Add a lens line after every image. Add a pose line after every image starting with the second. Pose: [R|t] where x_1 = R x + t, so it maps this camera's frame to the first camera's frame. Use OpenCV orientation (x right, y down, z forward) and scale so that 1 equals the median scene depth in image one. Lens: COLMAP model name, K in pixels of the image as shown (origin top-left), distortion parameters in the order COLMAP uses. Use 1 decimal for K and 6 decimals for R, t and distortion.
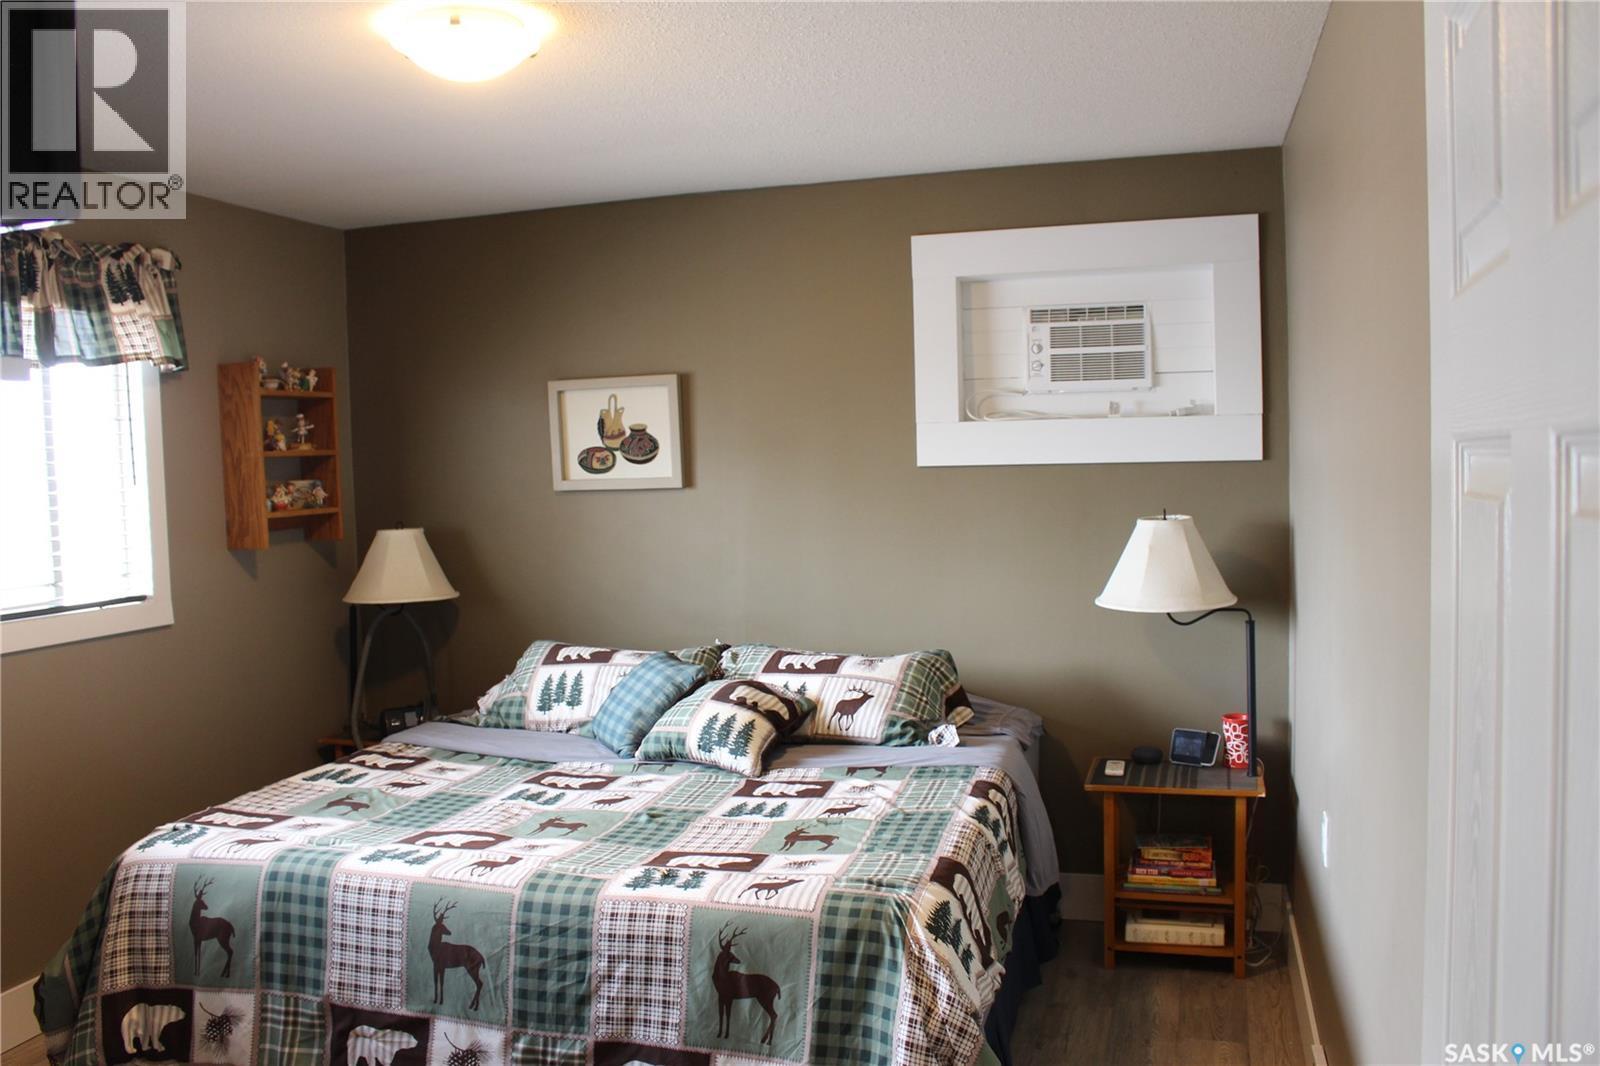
lens RADIAL K [[1314.5, 0, 774.4], [0, 1314.5, 539.5], [0, 0, 1]] dist [-0.149096, 0.112463]
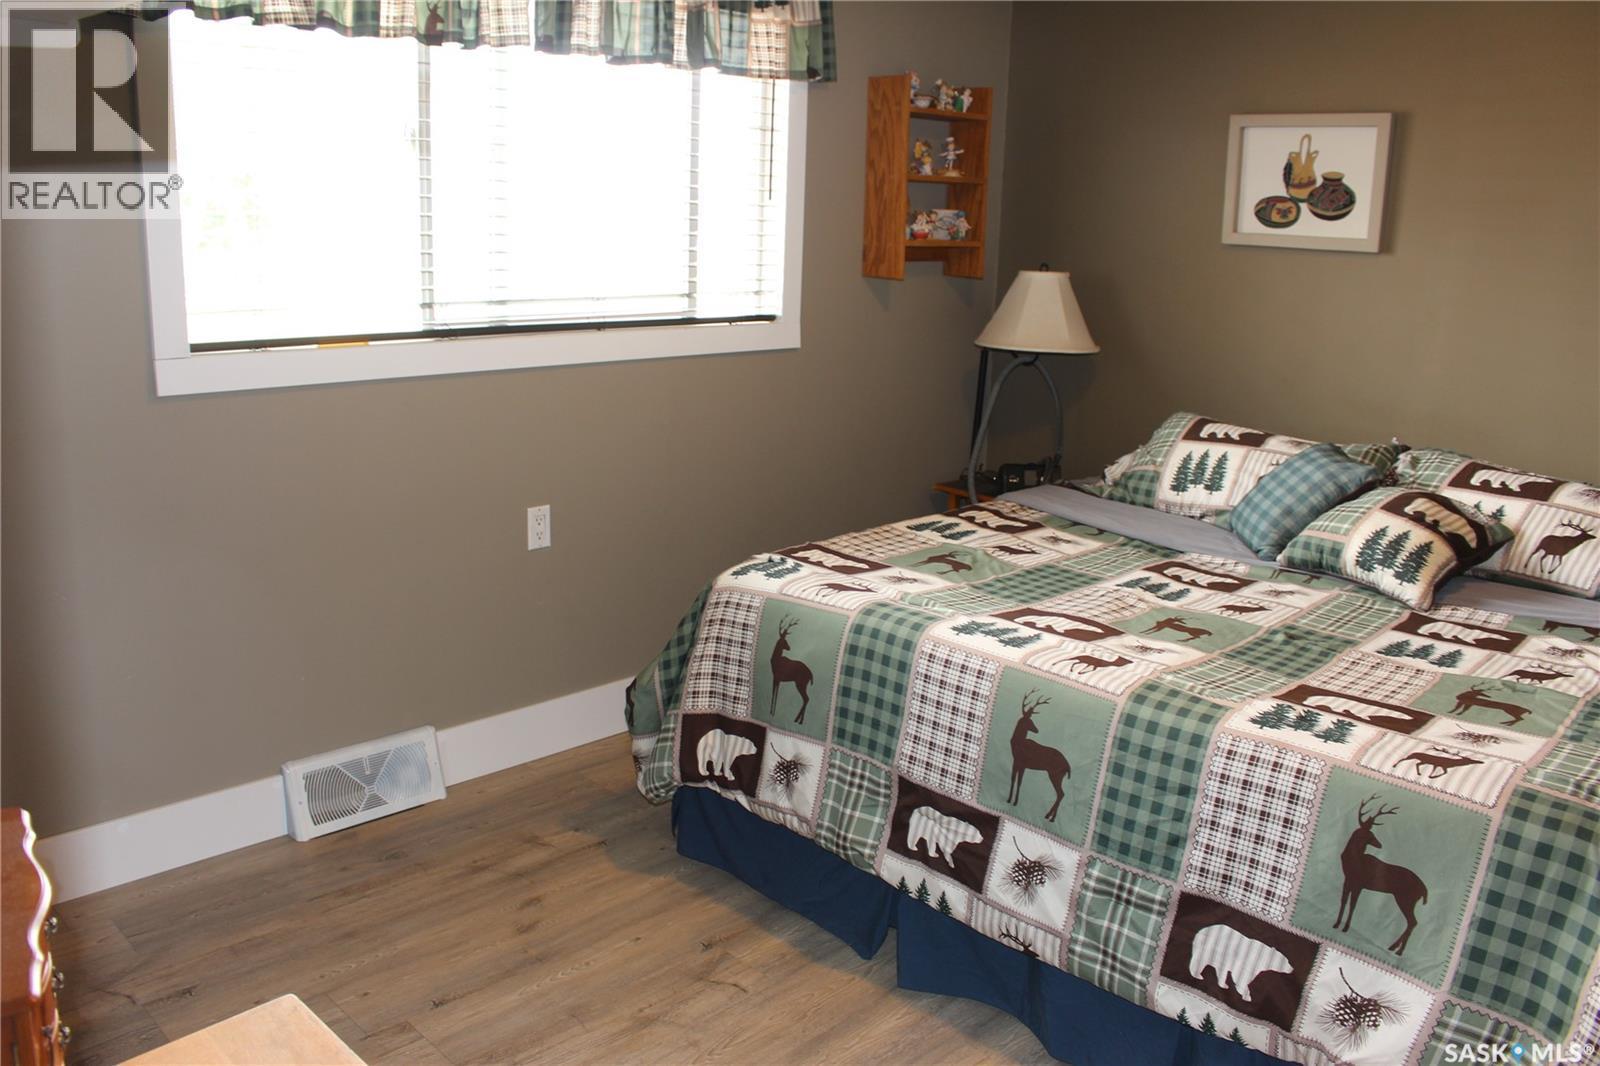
lens RADIAL K [[1314.5, 0, 774.4], [0, 1314.5, 539.5], [0, 0, 1]] dist [-0.149096, 0.112463]
pose [[0.882756, 0.167050, -0.439131, -0.032582], [-0.084285, 0.975799, 0.201771, 0.010988], [0.462209, -0.141102, 0.875473, 0.123345]]
